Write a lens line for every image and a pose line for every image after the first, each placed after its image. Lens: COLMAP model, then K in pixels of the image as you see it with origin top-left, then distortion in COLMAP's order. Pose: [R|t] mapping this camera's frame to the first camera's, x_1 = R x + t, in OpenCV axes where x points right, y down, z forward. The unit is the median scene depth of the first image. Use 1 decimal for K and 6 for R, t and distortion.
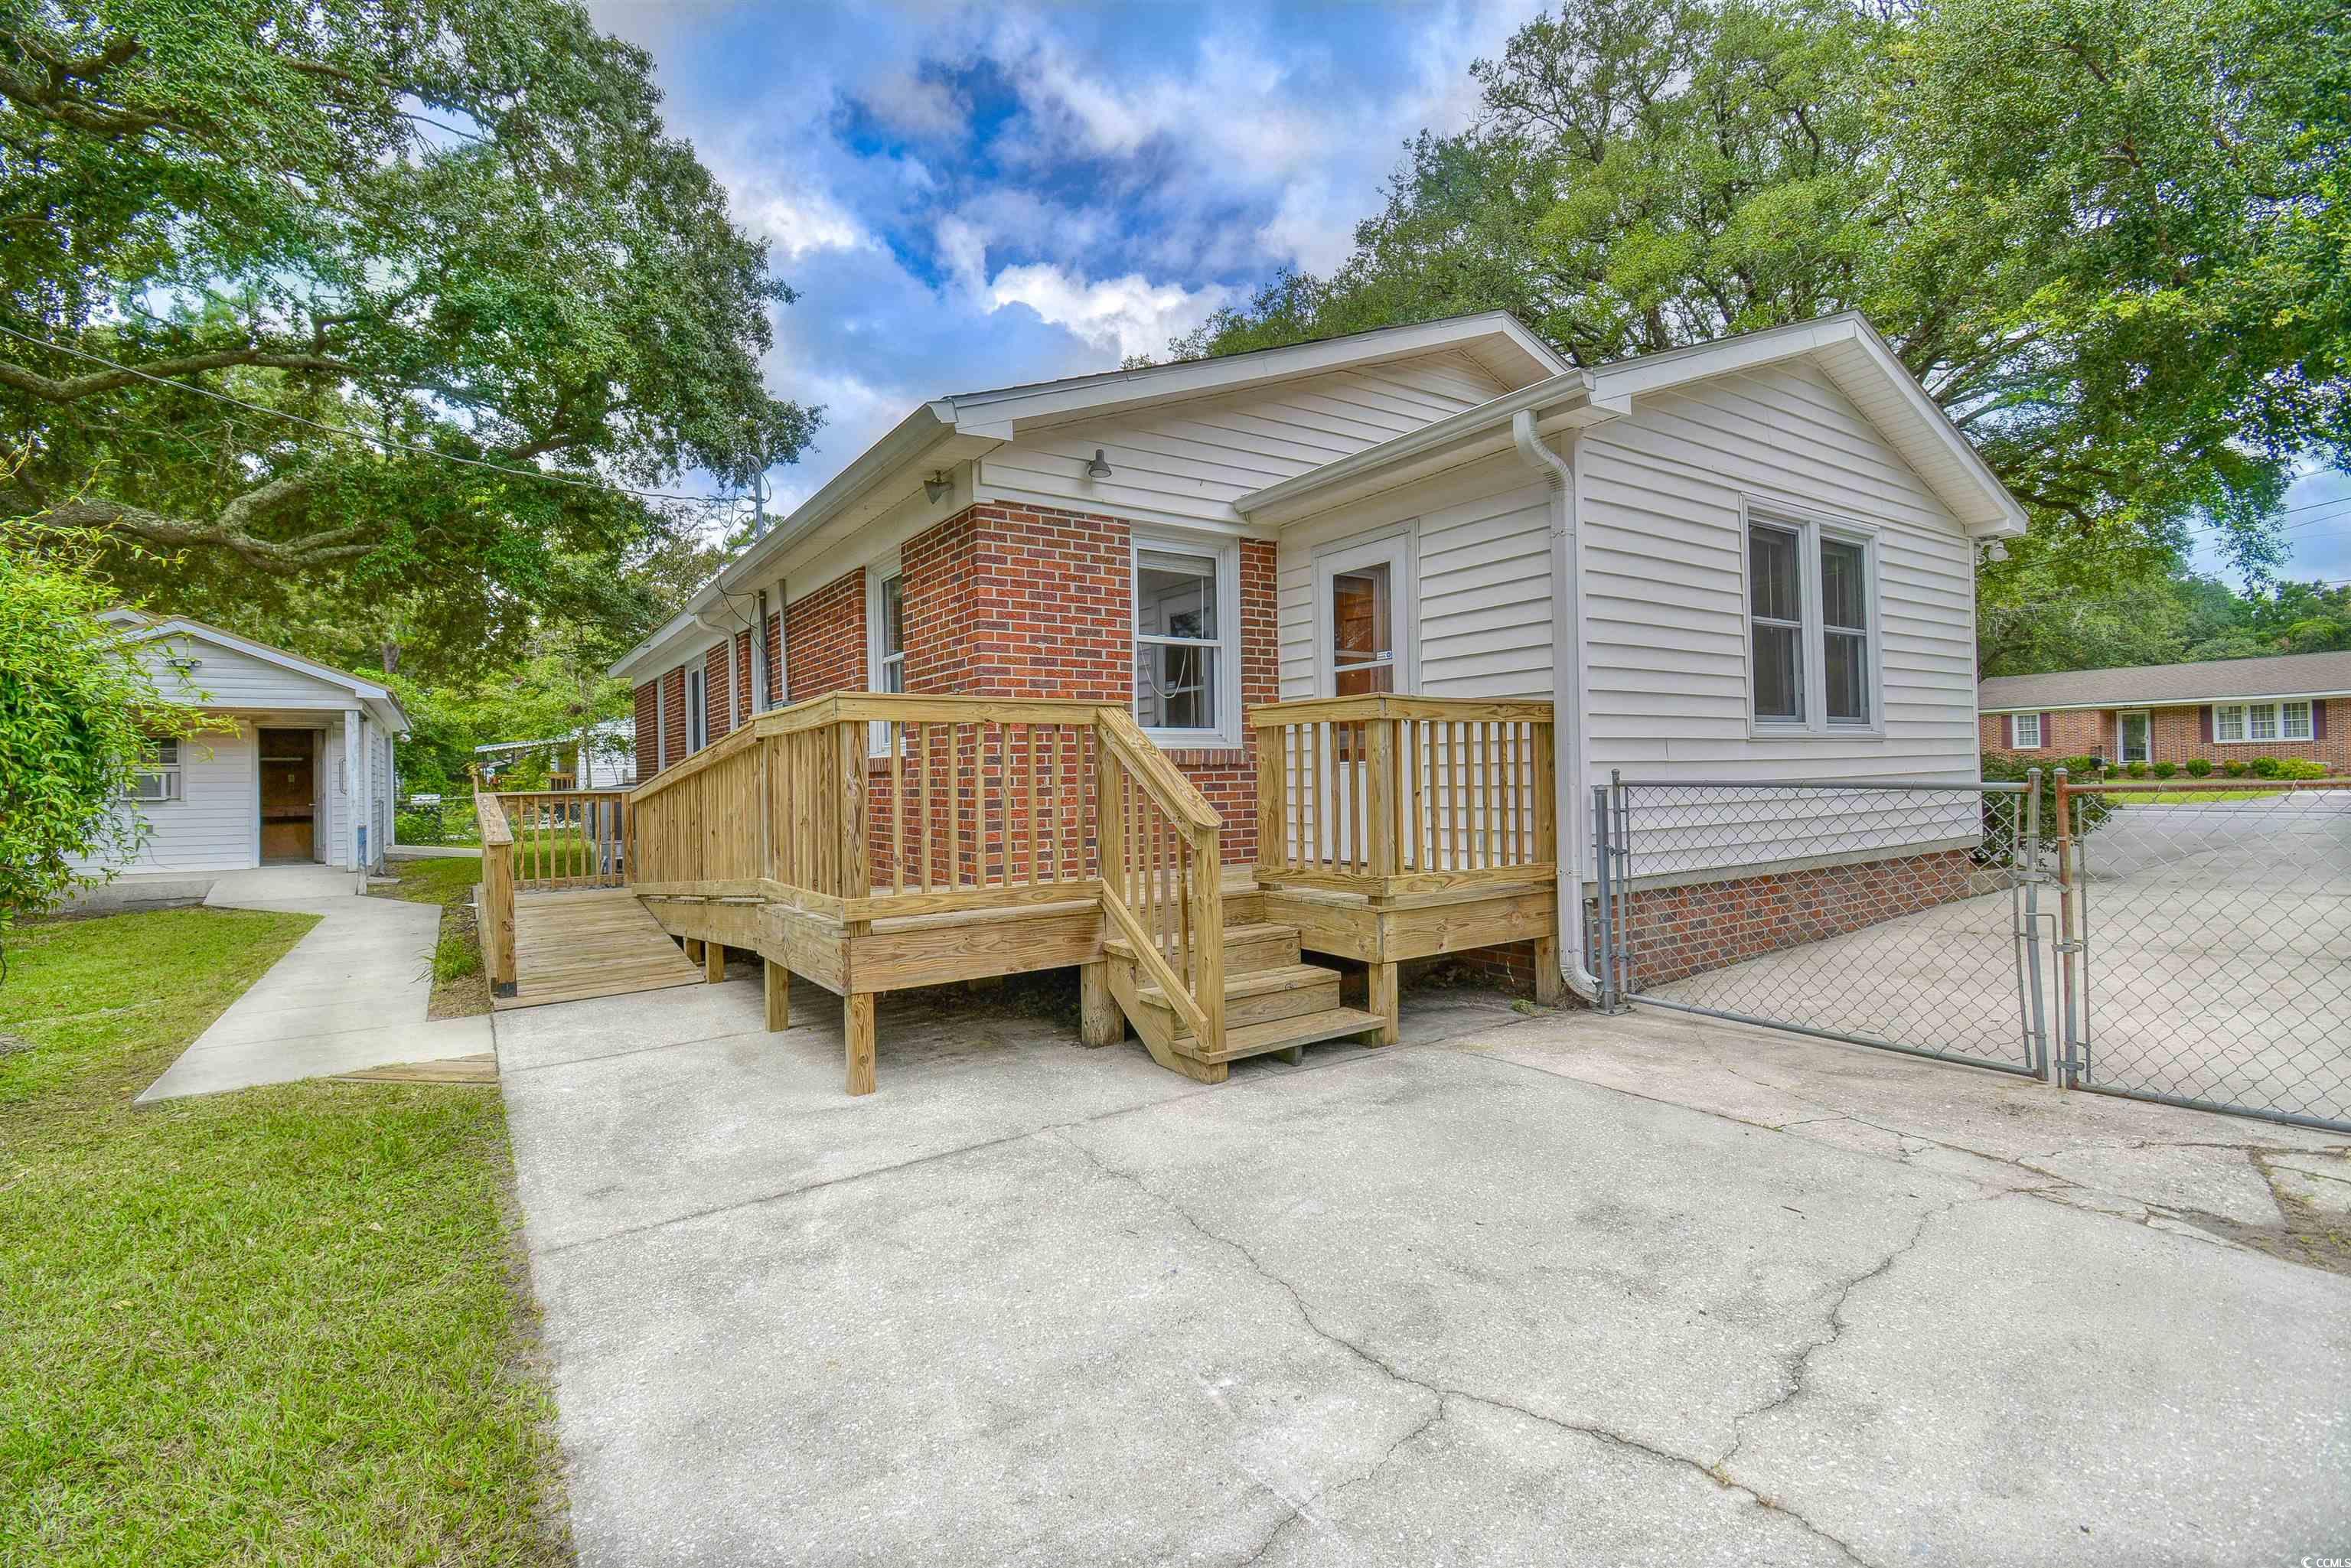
lens RADIAL K [[1050.3, 0, 1166.6], [0, 1050.3, 788.0], [0, 0, 1]] dist [0.020295, -0.016755]
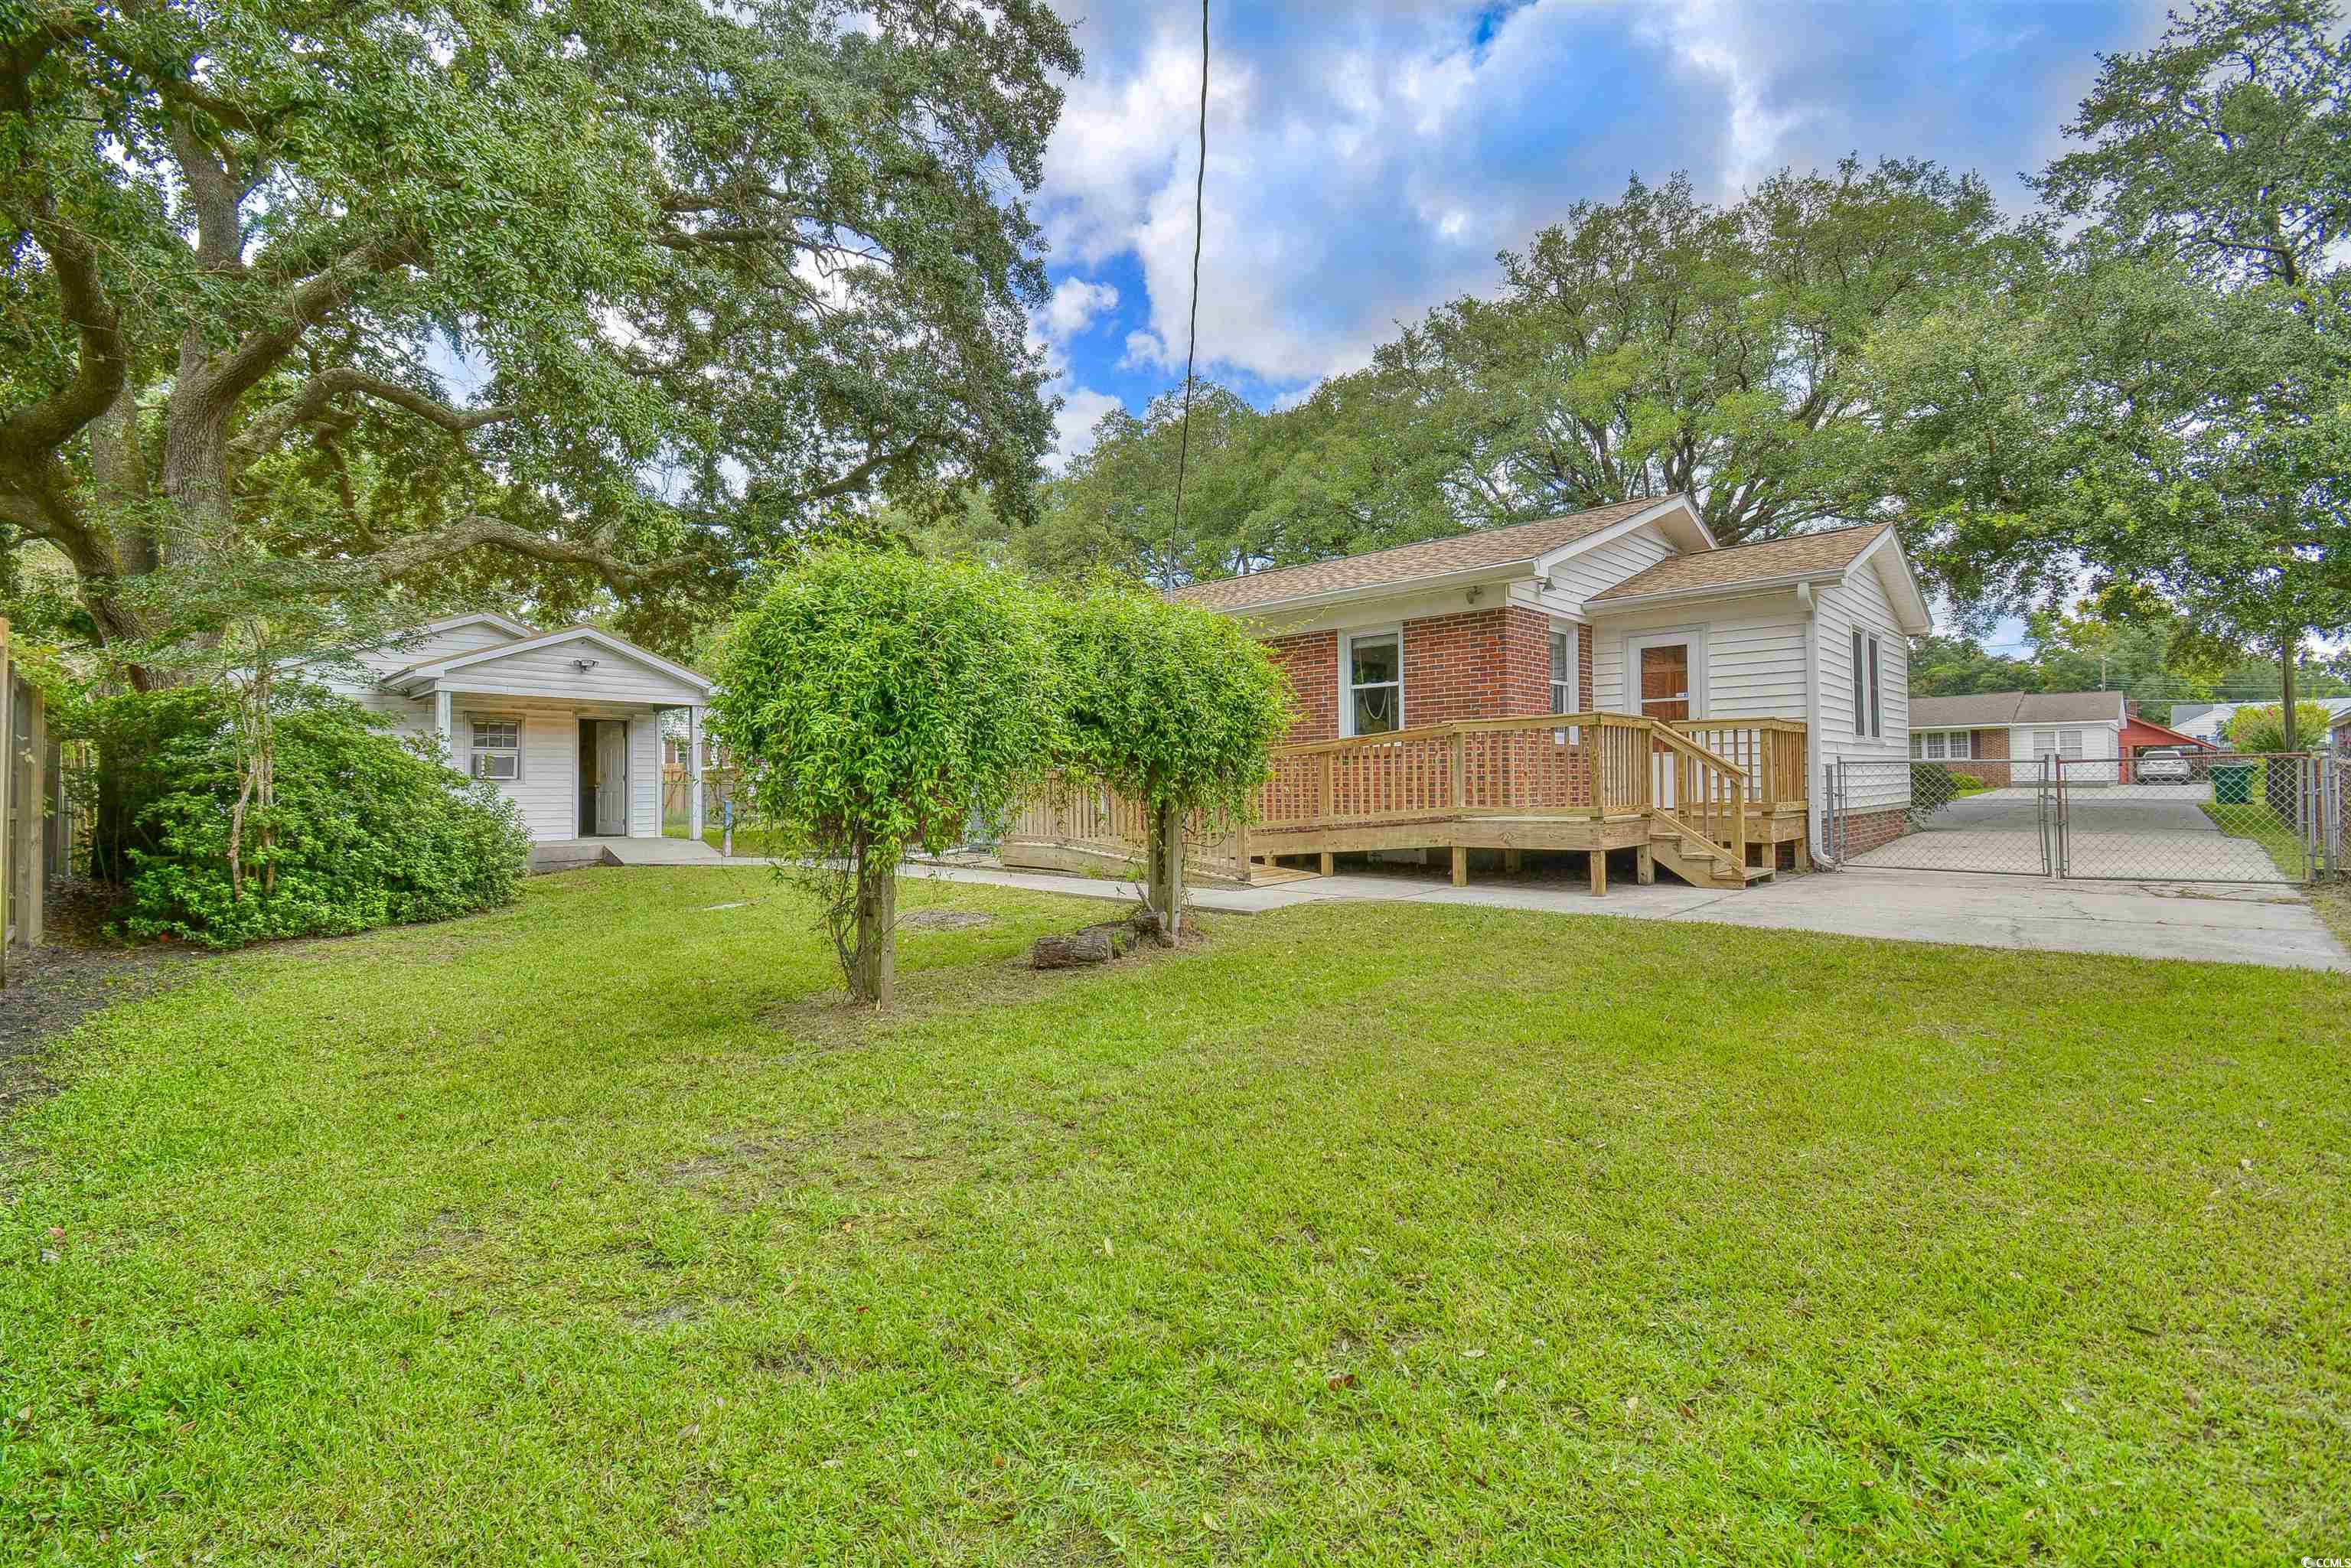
lens RADIAL K [[1050.3, 0, 1175.5], [0, 1050.3, 777.6], [0, 0, 1]] dist [0.020295, -0.016755]
pose [[0.977979, 0.010977, 0.208416, -1.047661], [-0.007059, 0.999784, -0.019533, 0.061450], [-0.208585, 0.017631, 0.977845, -0.623480]]
